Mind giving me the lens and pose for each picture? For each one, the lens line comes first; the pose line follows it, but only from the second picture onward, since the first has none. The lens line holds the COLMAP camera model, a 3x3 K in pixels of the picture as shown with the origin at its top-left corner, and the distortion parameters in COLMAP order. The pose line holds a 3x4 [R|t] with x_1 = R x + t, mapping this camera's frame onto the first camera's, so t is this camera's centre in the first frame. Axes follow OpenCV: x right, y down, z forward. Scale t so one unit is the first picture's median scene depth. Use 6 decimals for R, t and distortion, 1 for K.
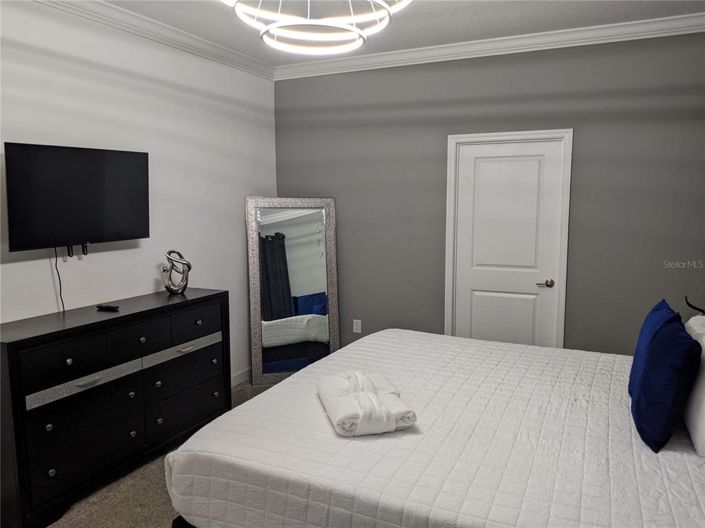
lens RADIAL K [[577.2, 0, 350.6], [0, 577.2, 267.3], [0, 0, 1]] dist [0.106509, -0.158346]
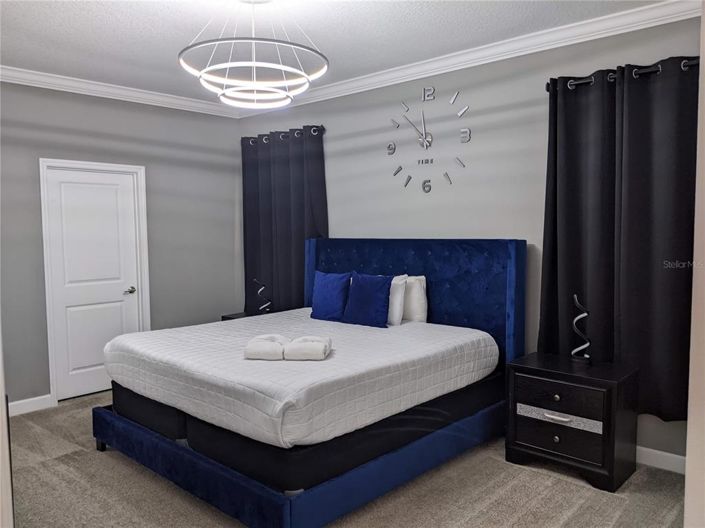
lens RADIAL K [[577.2, 0, 350.6], [0, 577.2, 267.3], [0, 0, 1]] dist [0.106509, -0.158346]
pose [[0.304318, -0.072652, 0.949796, -0.666240], [0.108440, 0.993248, 0.041231, -0.020263], [-0.946378, 0.090449, 0.310142, 0.185527]]
